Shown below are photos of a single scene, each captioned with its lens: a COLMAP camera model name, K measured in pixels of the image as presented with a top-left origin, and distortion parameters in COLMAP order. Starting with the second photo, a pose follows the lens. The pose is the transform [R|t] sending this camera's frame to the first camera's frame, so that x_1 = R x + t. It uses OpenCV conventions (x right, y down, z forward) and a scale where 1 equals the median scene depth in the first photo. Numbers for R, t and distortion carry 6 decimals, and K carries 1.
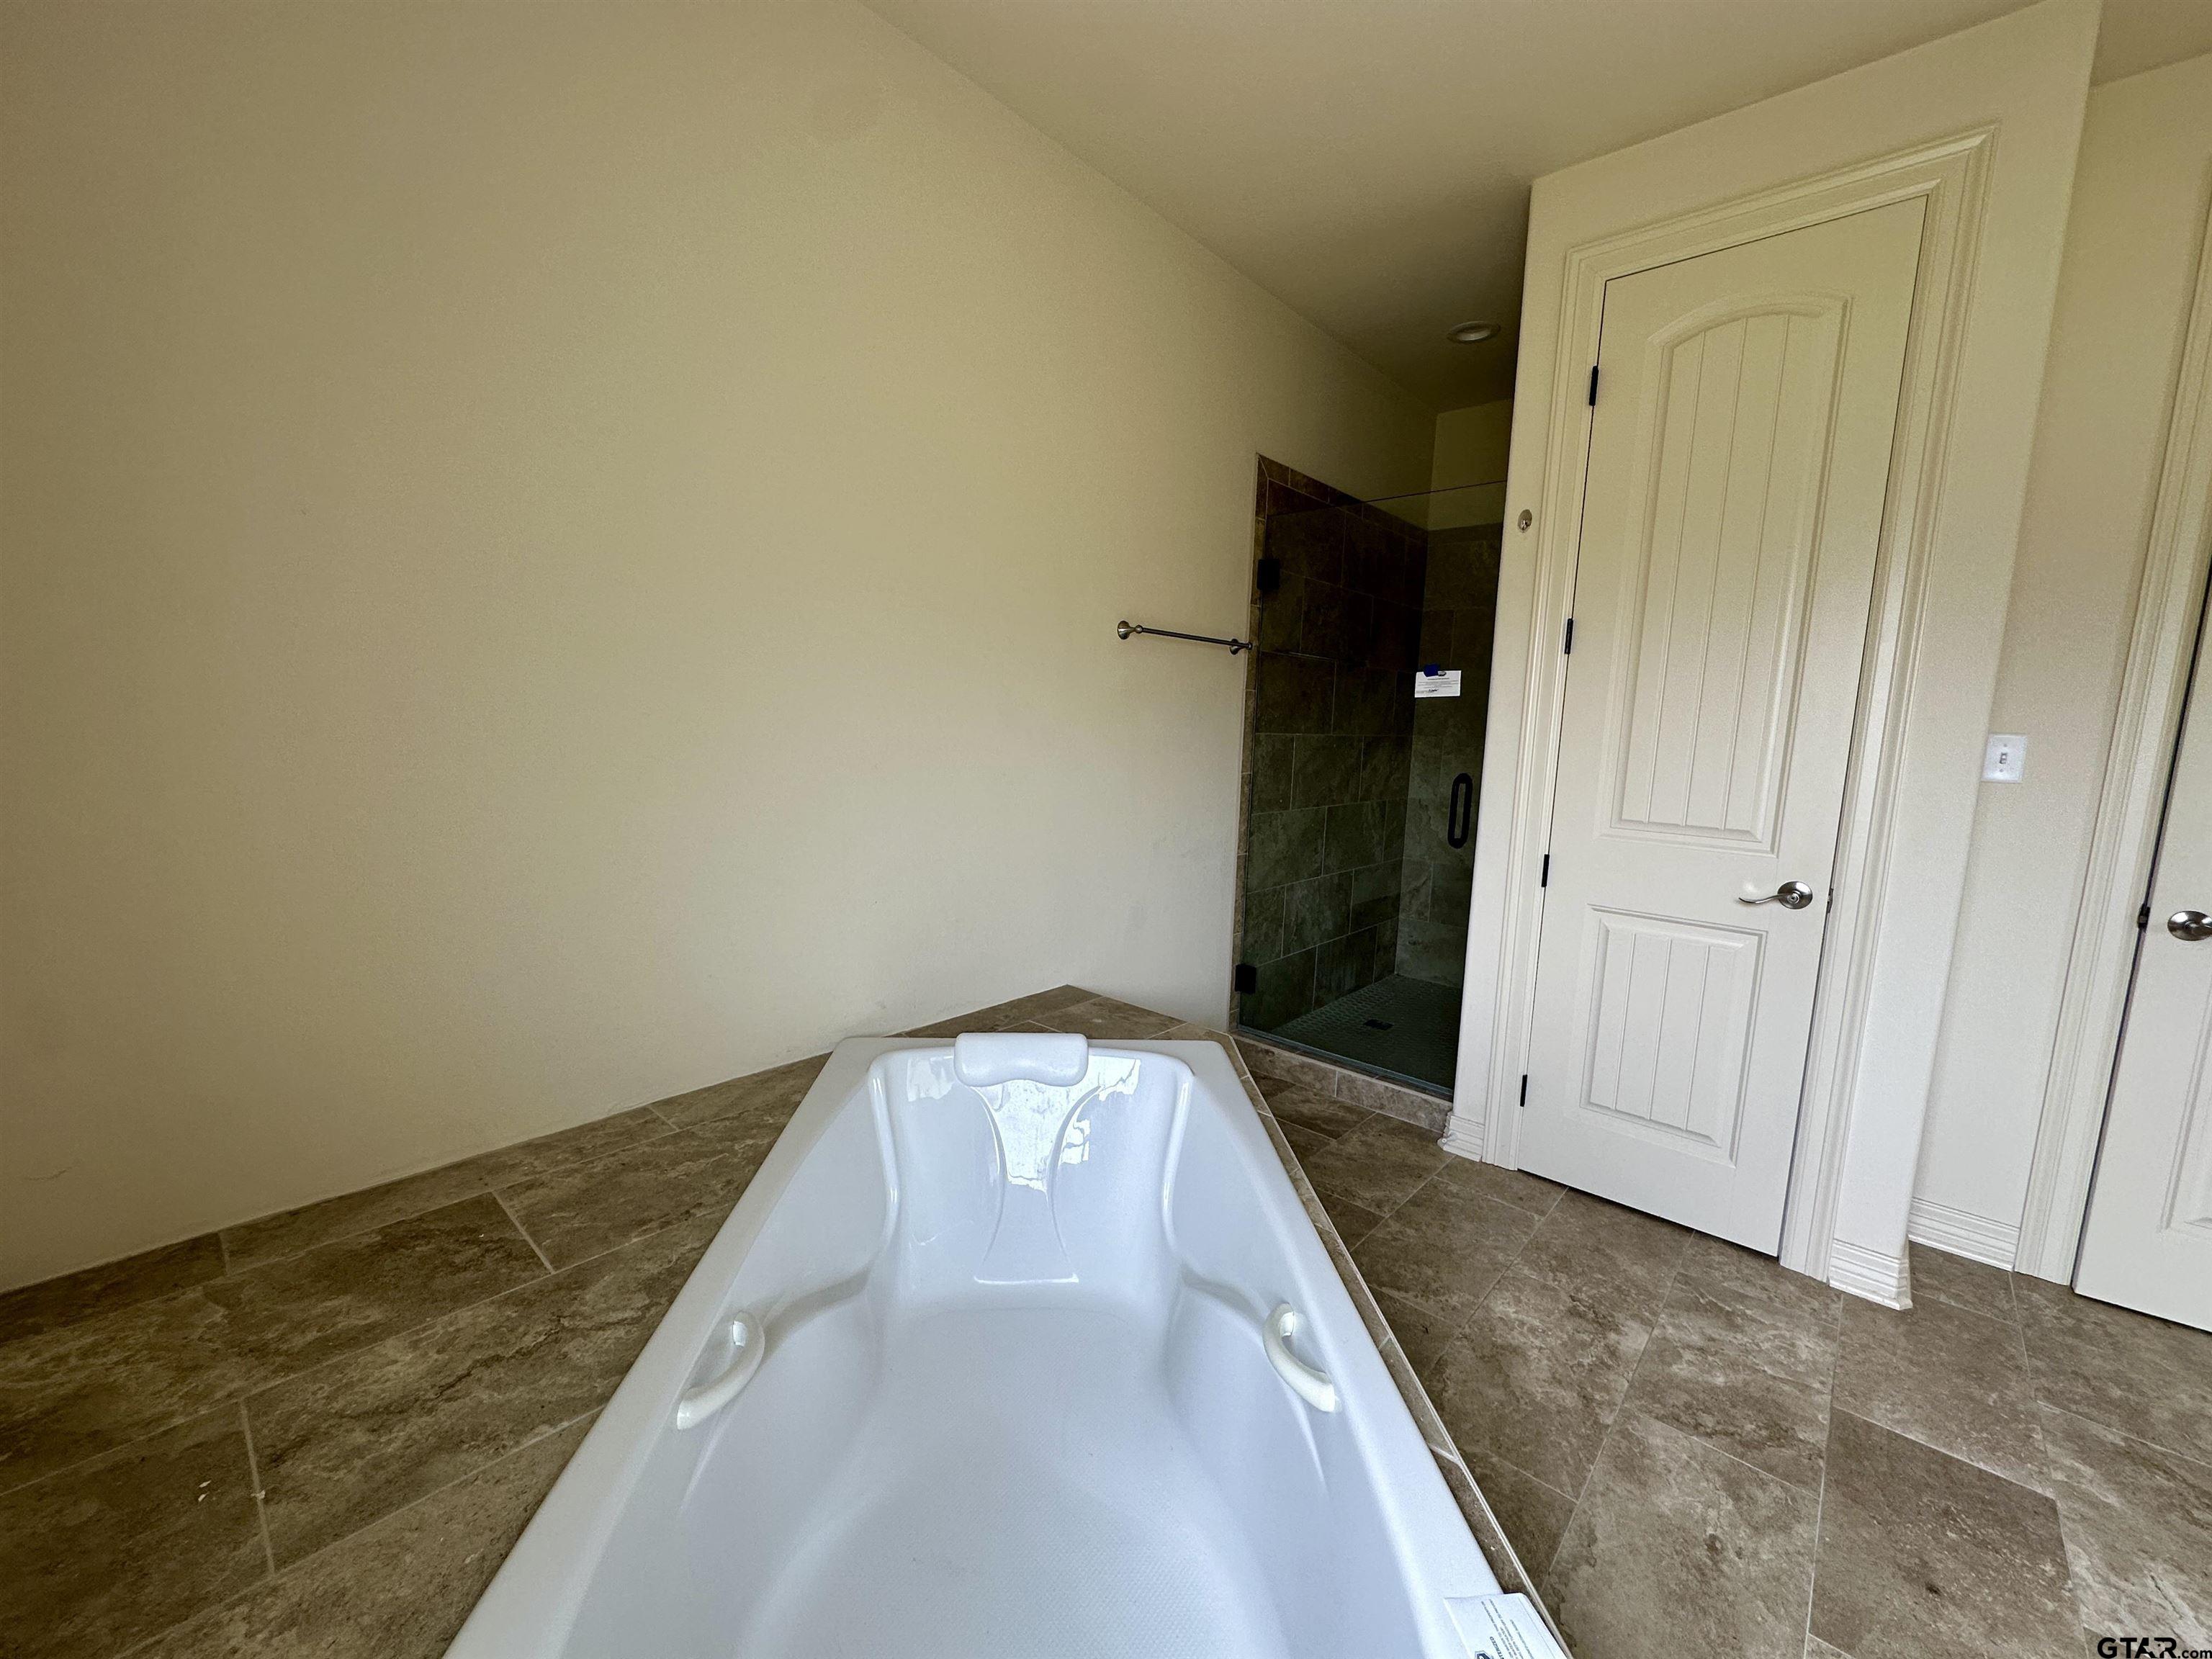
lens RADIAL K [[882.1, 0, 1110.7], [0, 882.1, 829.1], [0, 0, 1]] dist [-0.001344, 0.000268]
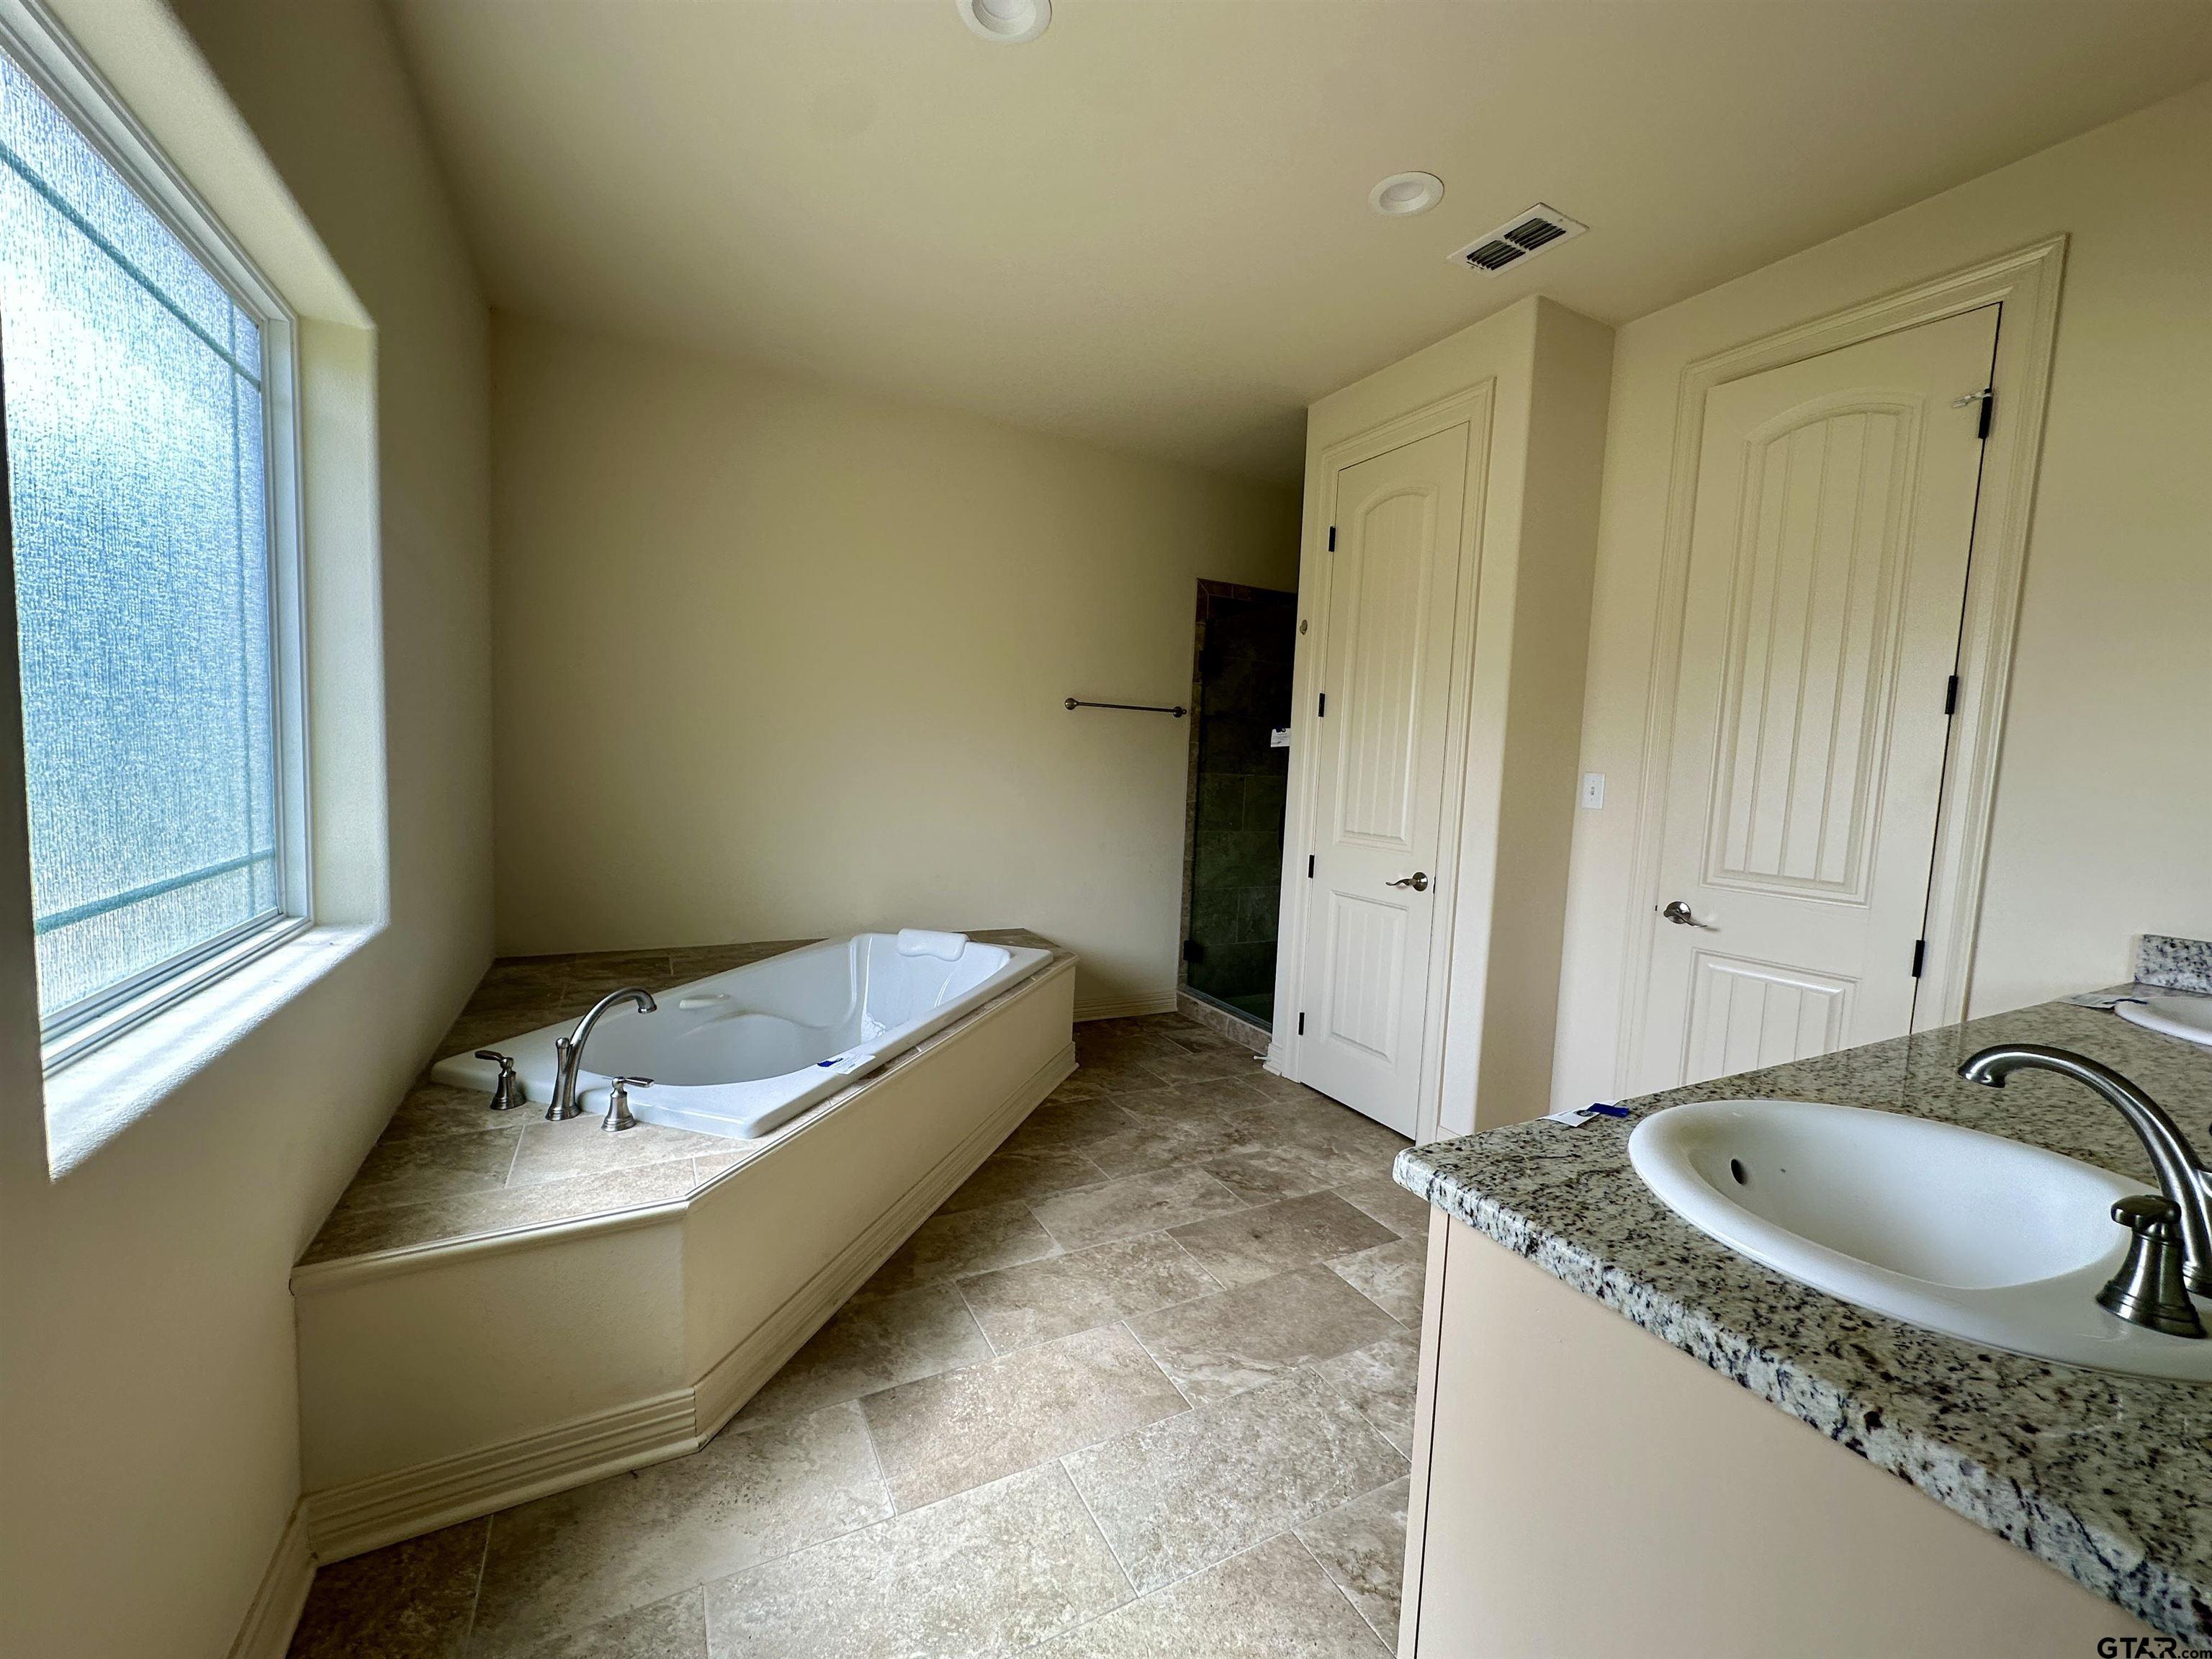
lens RADIAL K [[882.1, 0, 1107.6], [0, 882.1, 828.0], [0, 0, 1]] dist [-0.001344, 0.000268]
pose [[0.936916, 0.030175, -0.348249, 0.669727], [-0.051374, 0.997335, -0.051799, 0.074645], [0.345757, 0.066422, 0.935970, -0.453453]]
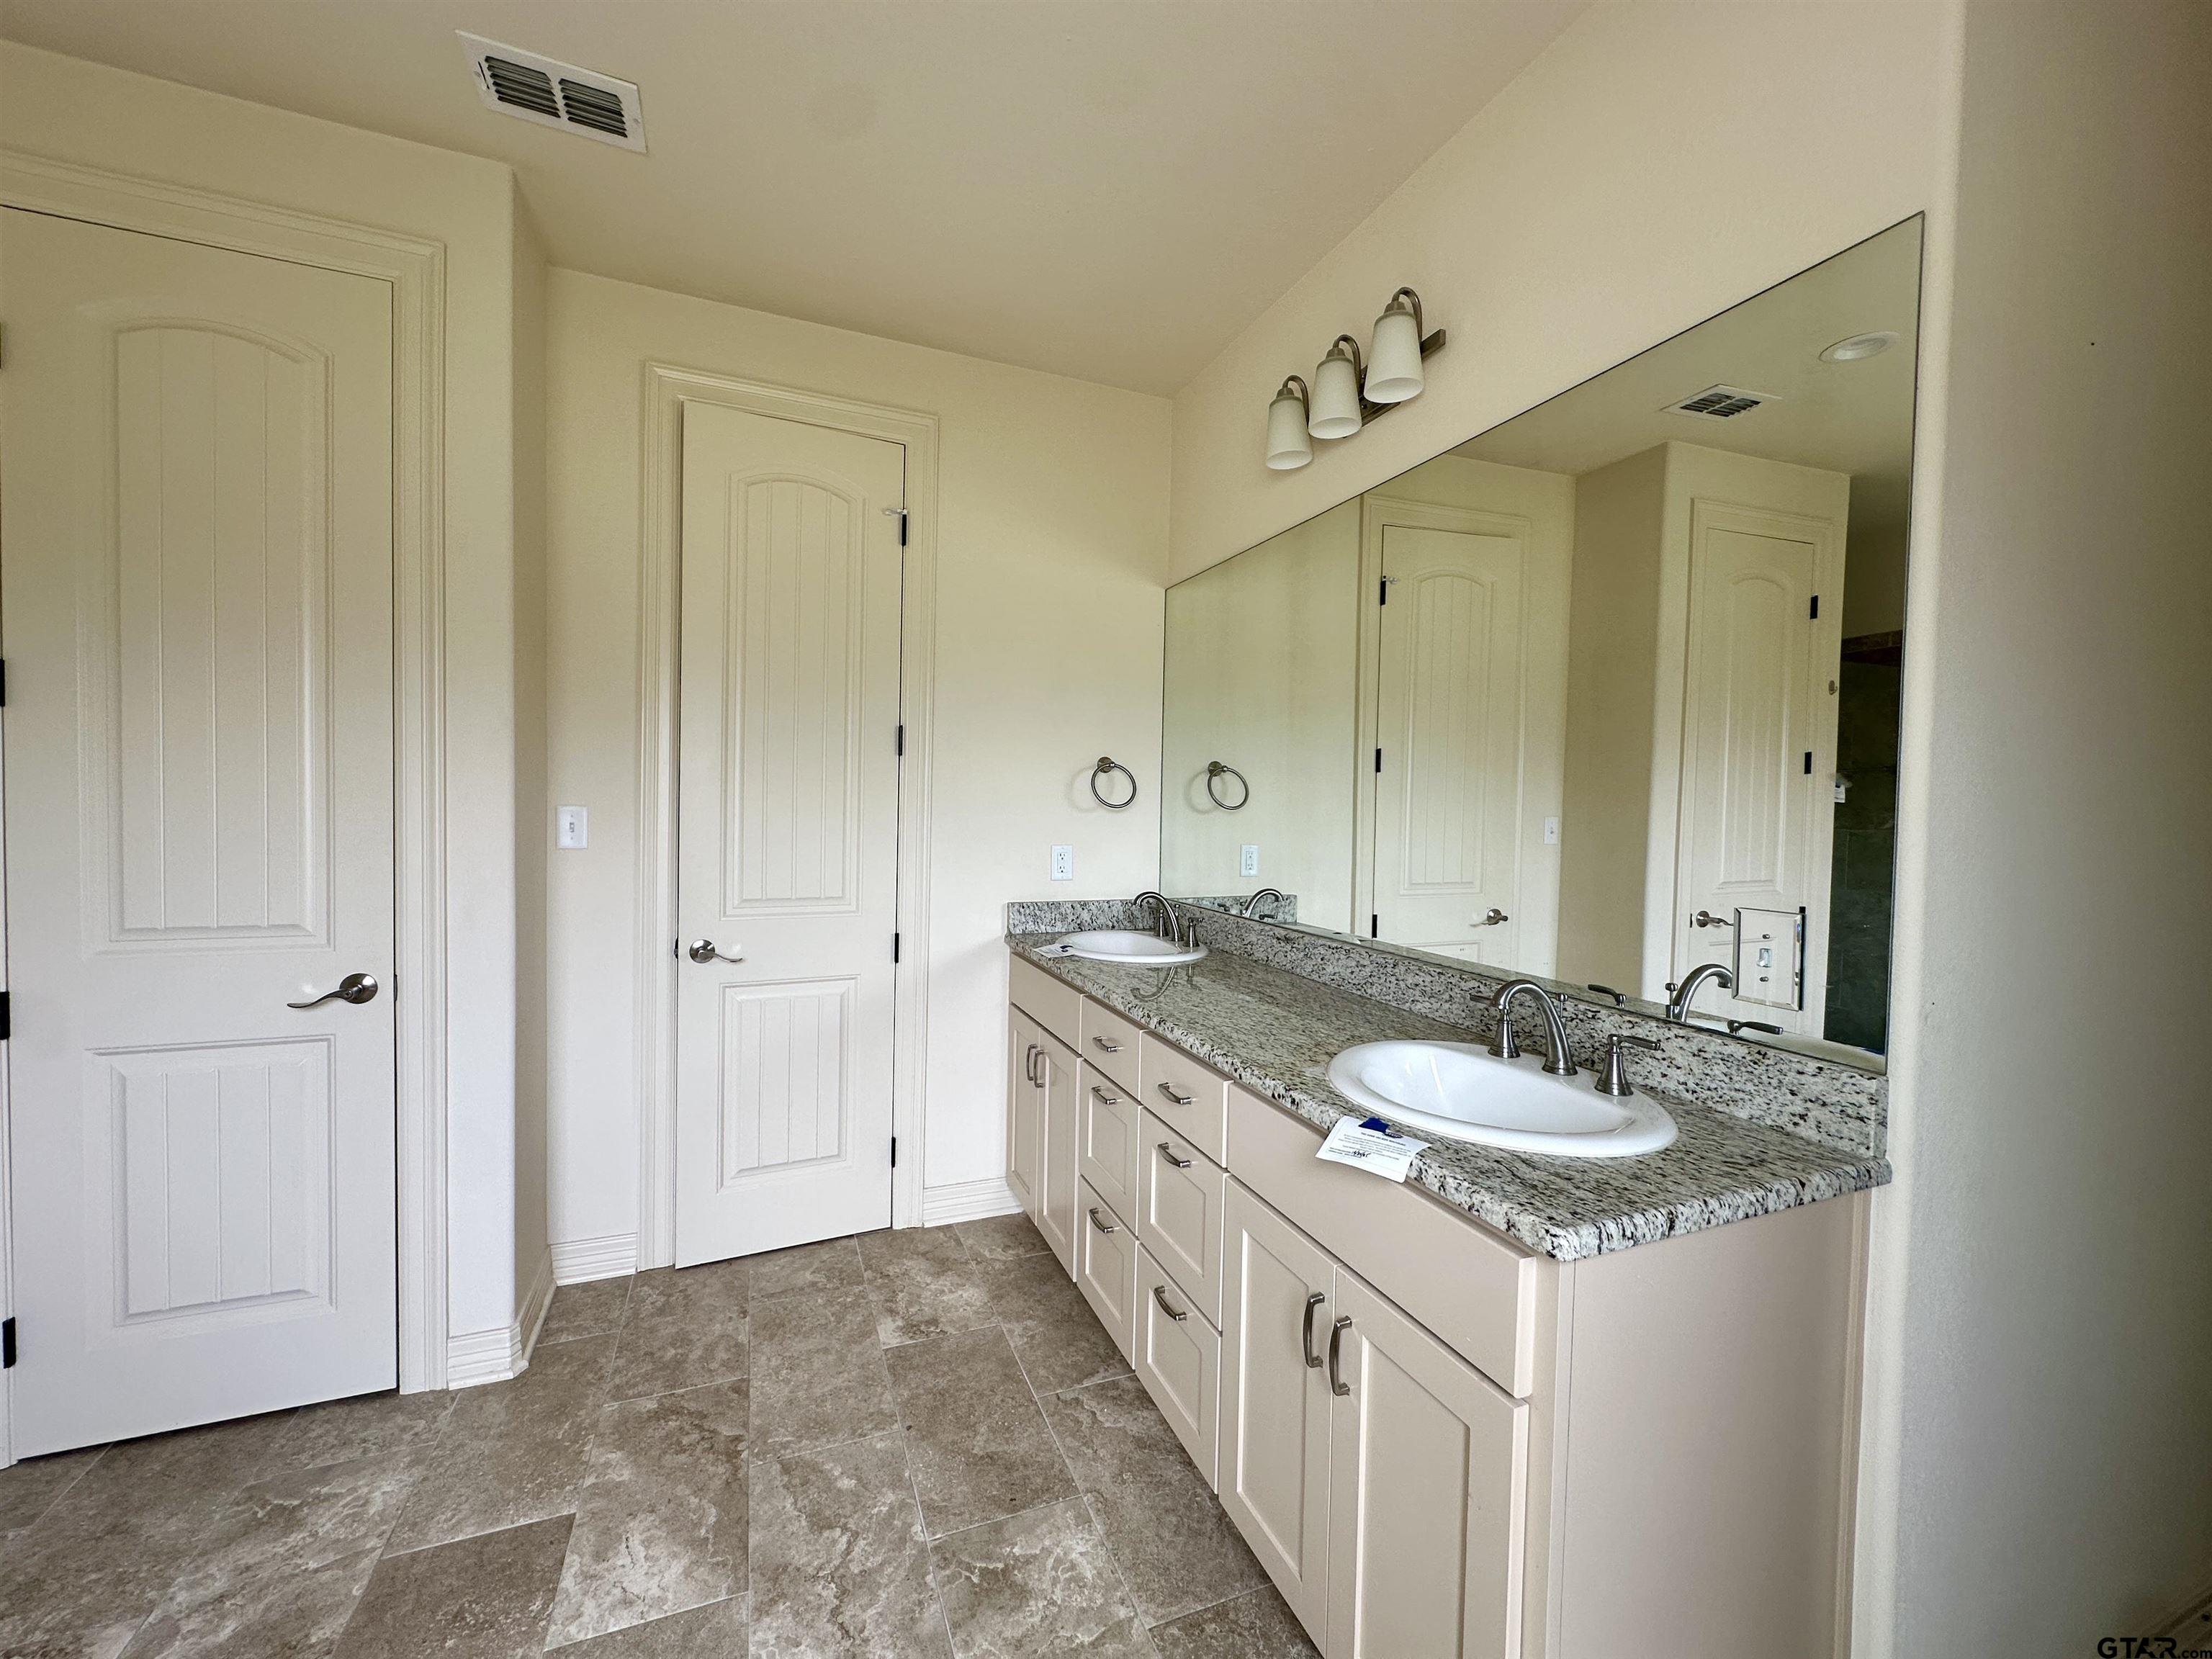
lens RADIAL K [[882.1, 0, 1107.3], [0, 882.1, 827.8], [0, 0, 1]] dist [-0.001344, 0.000268]
pose [[0.444319, -0.055897, 0.894123, 0.264653], [0.109880, 0.993916, 0.007532, -0.009869], [-0.889105, 0.094900, 0.447758, -0.092358]]
